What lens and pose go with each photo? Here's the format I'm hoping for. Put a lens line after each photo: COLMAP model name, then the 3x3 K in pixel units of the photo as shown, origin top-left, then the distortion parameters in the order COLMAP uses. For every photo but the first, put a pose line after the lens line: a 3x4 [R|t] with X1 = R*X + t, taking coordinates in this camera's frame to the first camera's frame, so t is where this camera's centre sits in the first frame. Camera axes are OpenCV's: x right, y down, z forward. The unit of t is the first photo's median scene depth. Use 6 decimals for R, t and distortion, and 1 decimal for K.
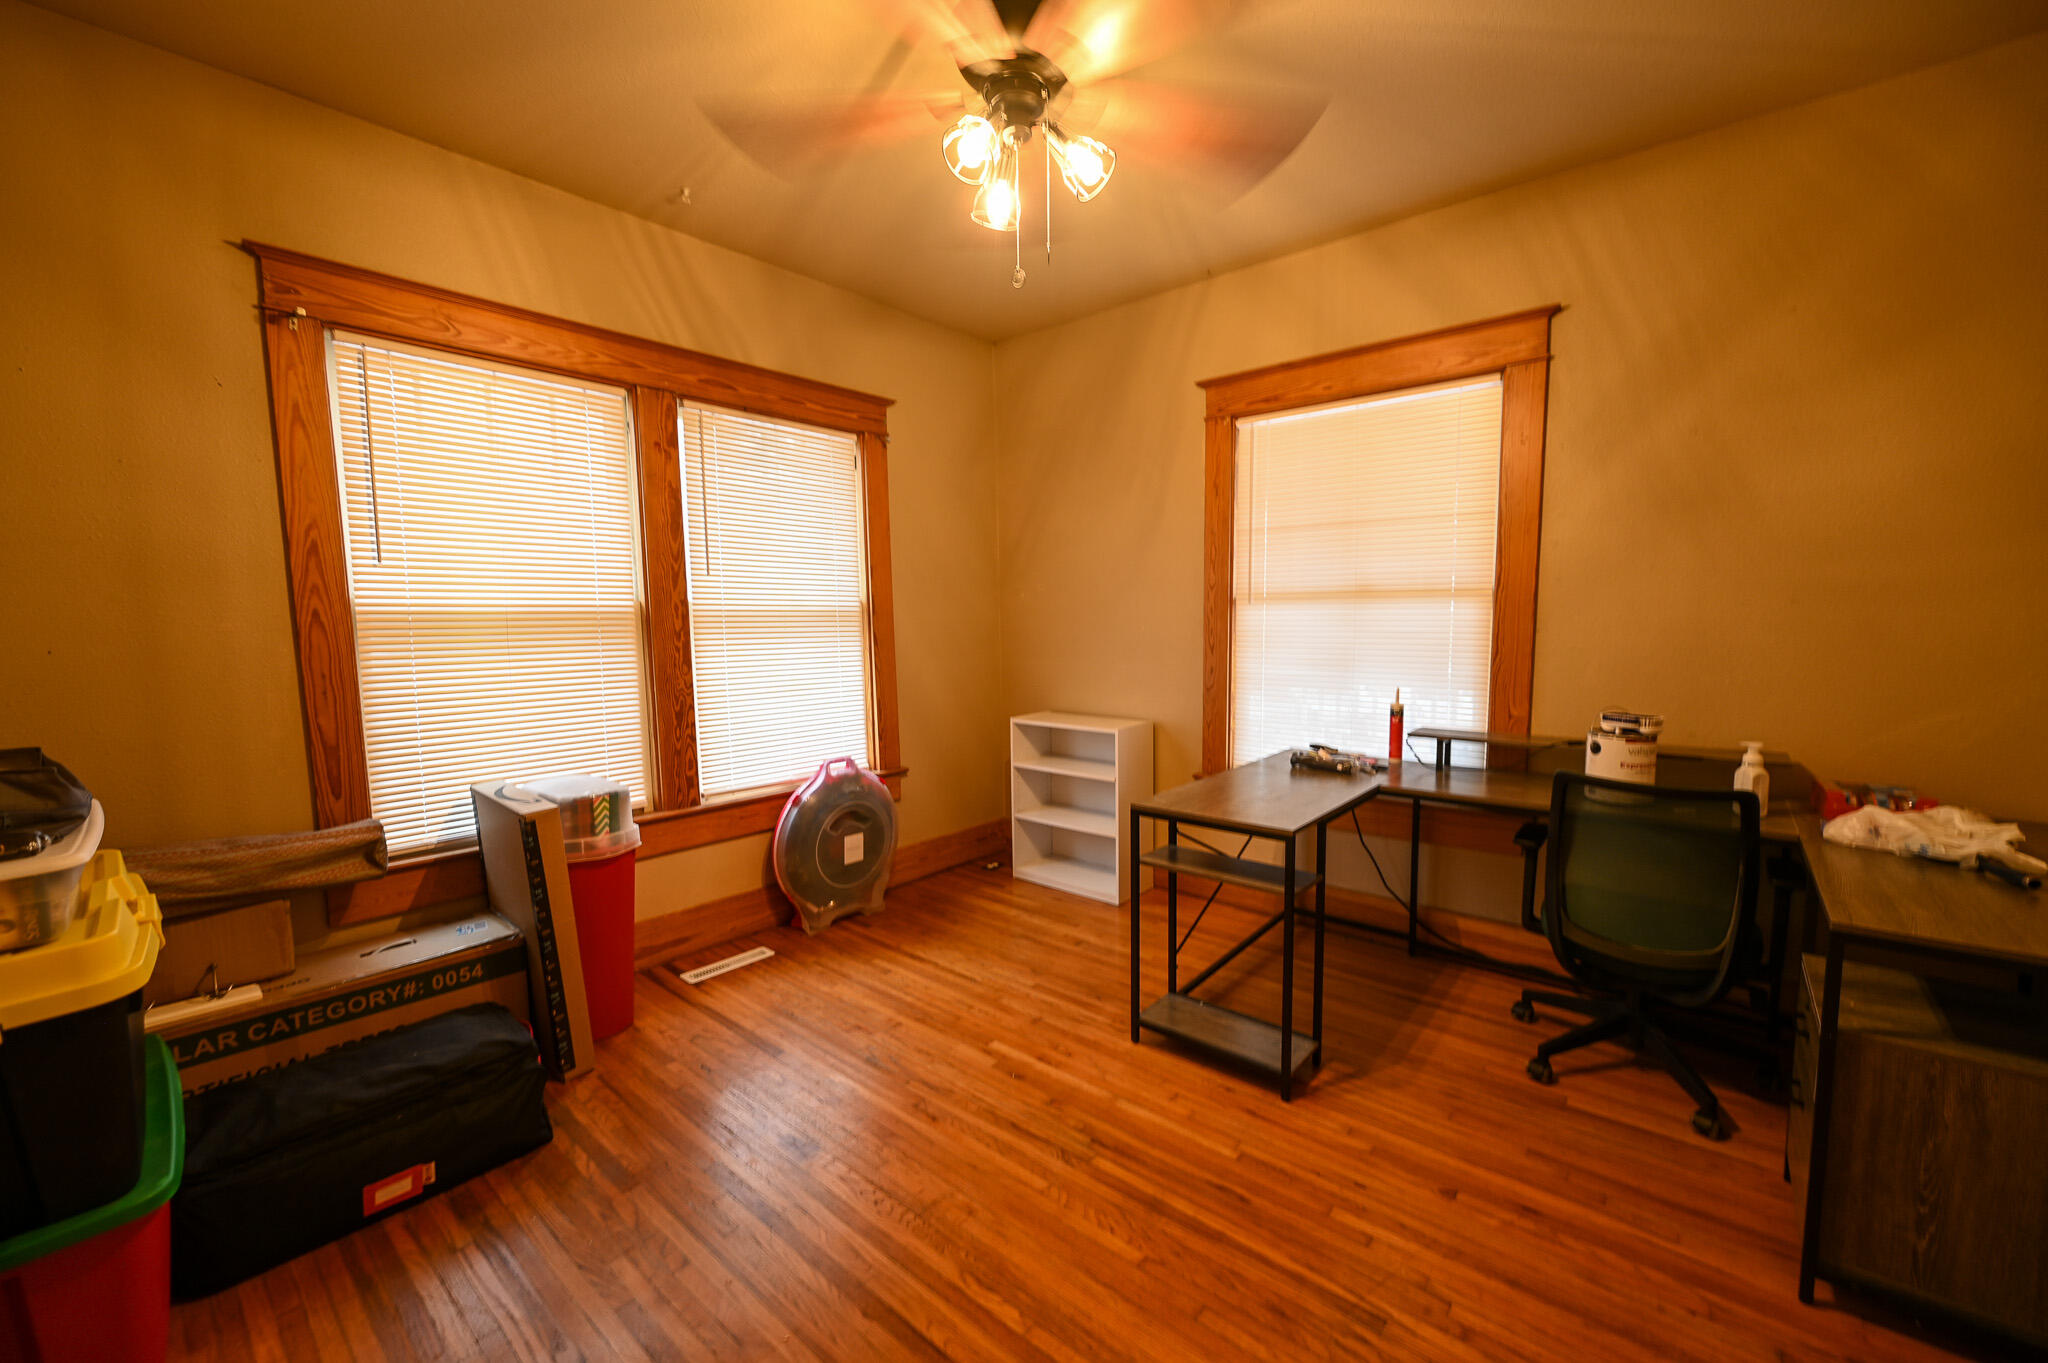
lens RADIAL K [[816.2, 0, 1035.2], [0, 816.2, 685.3], [0, 0, 1]] dist [-0.013773, -0.000171]
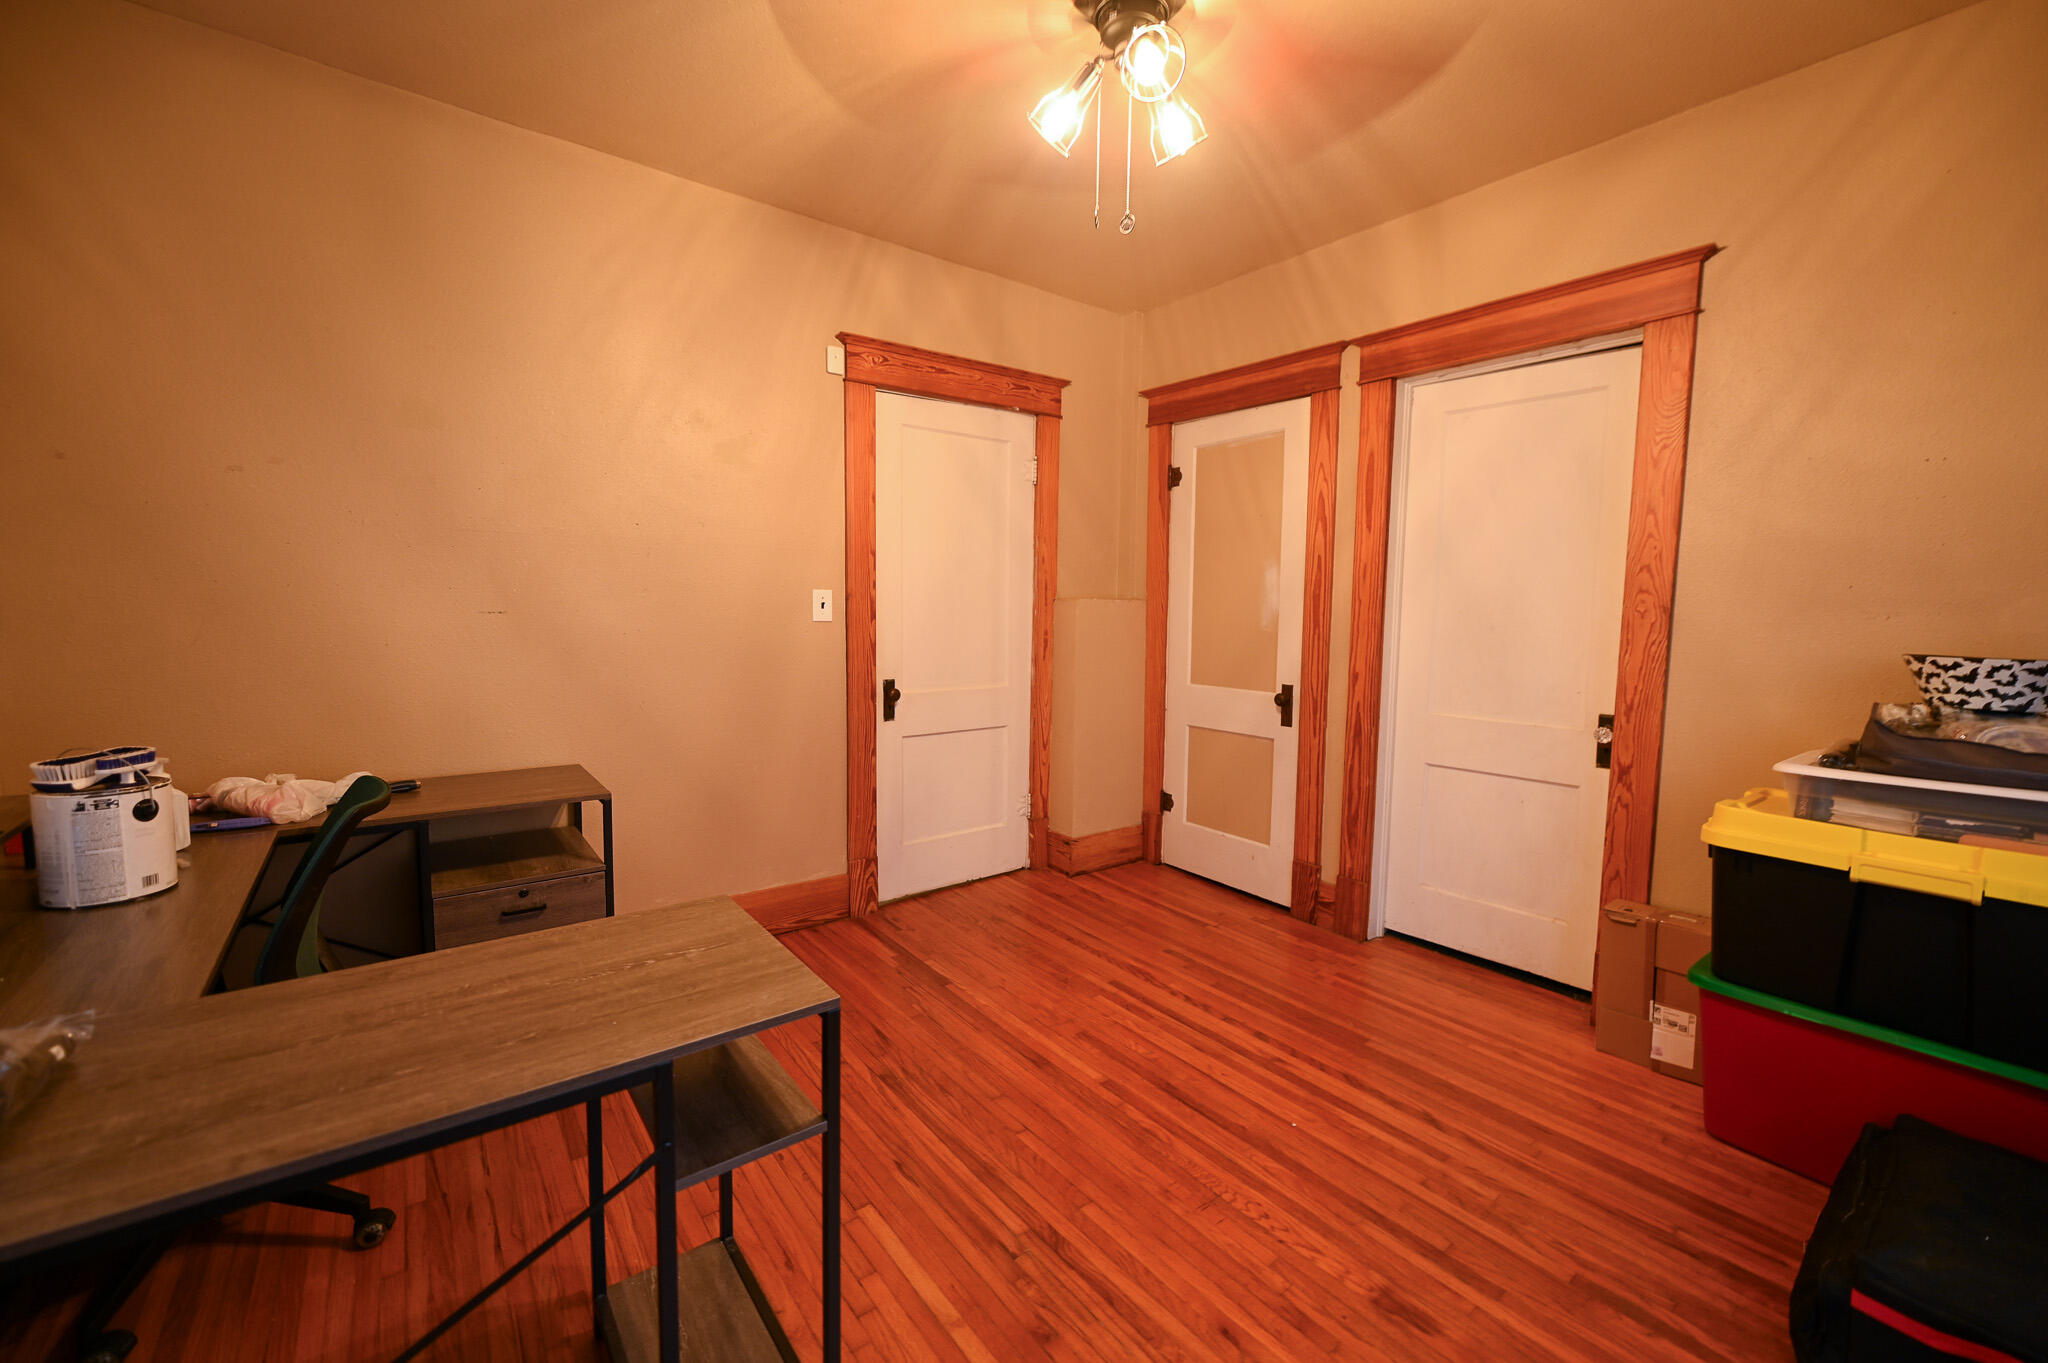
lens RADIAL K [[816.2, 0, 1035.2], [0, 816.2, 685.3], [0, 0, 1]] dist [-0.013773, -0.000171]
pose [[-0.978340, -0.016935, 0.206311, -0.109992], [0.021326, 0.983099, 0.181829, -0.142314], [-0.205903, 0.182290, -0.961444, 1.767379]]
